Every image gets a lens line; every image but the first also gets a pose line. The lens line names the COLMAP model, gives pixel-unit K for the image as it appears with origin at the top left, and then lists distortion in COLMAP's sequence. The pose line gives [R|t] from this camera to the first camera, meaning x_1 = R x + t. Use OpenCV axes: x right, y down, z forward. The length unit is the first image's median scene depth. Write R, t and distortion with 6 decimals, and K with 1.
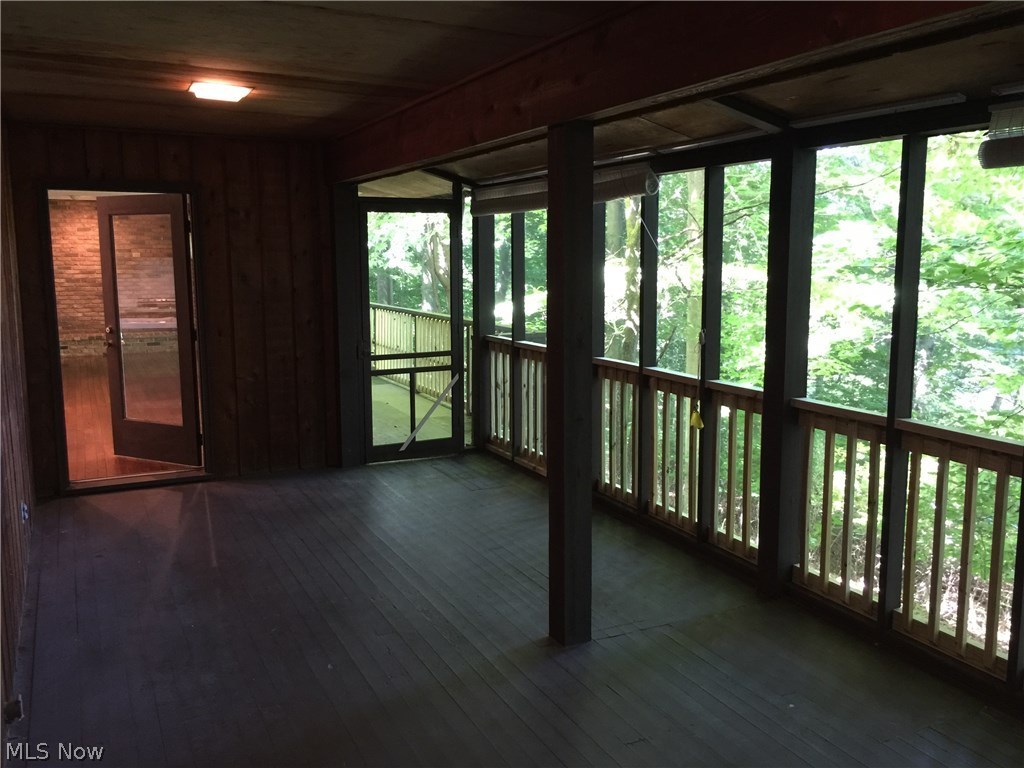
lens RADIAL K [[882.7, 0, 514.0], [0, 882.7, 378.8], [0, 0, 1]] dist [0.032769, -0.016878]
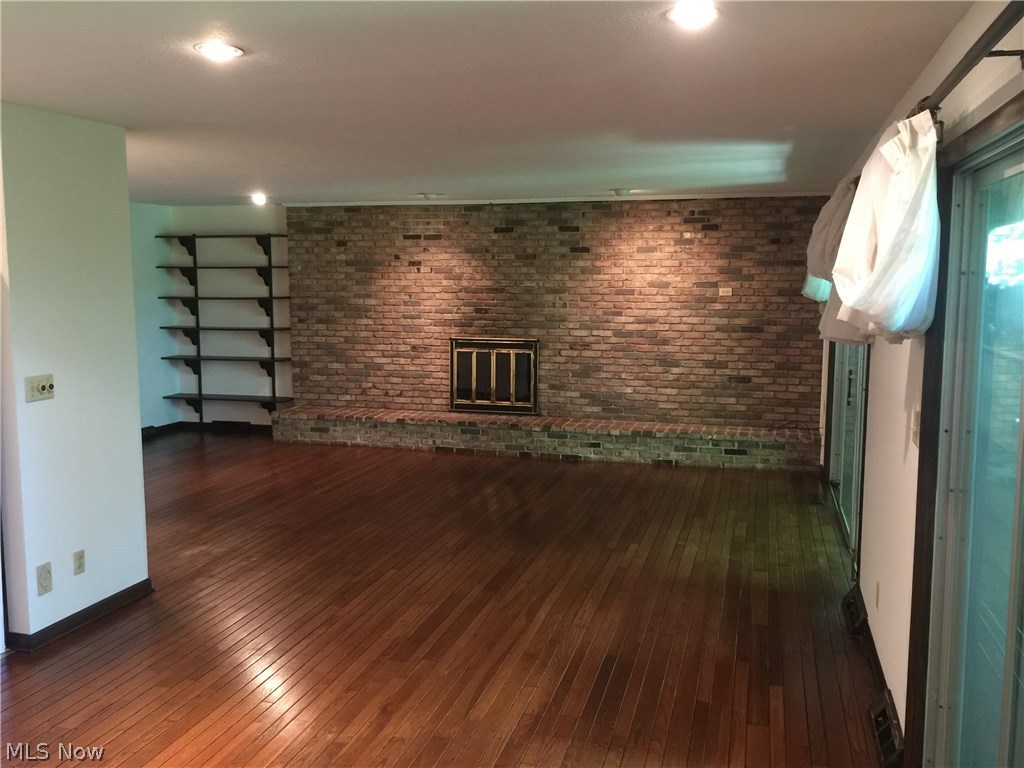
lens RADIAL K [[882.7, 0, 517.3], [0, 882.7, 384.8], [0, 0, 1]] dist [0.032769, -0.016878]
pose [[0.746535, 0.082991, -0.660150, -0.148227], [-0.094392, 0.995365, 0.018389, -0.079964], [0.658617, 0.048585, 0.750908, 0.499289]]
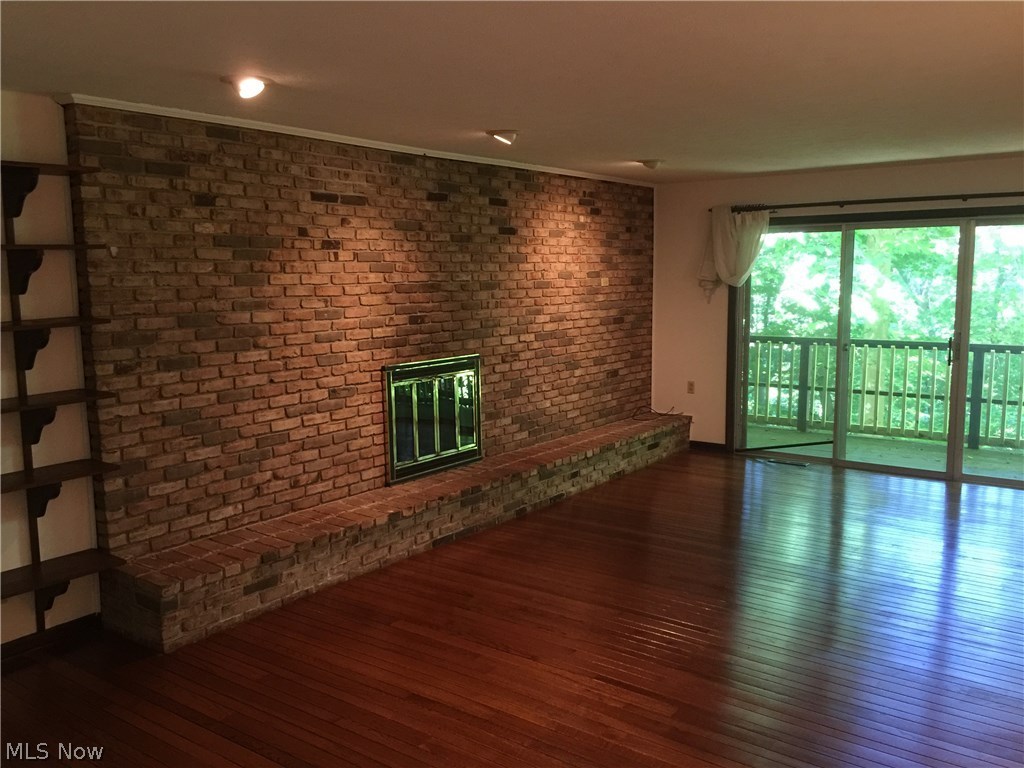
lens RADIAL K [[882.7, 0, 514.6], [0, 882.7, 385.8], [0, 0, 1]] dist [0.032769, -0.016878]
pose [[0.886122, -0.067617, 0.458492, -0.736184], [0.071338, 0.997410, 0.009221, -0.088543], [-0.457928, 0.024537, 0.888651, 0.569211]]
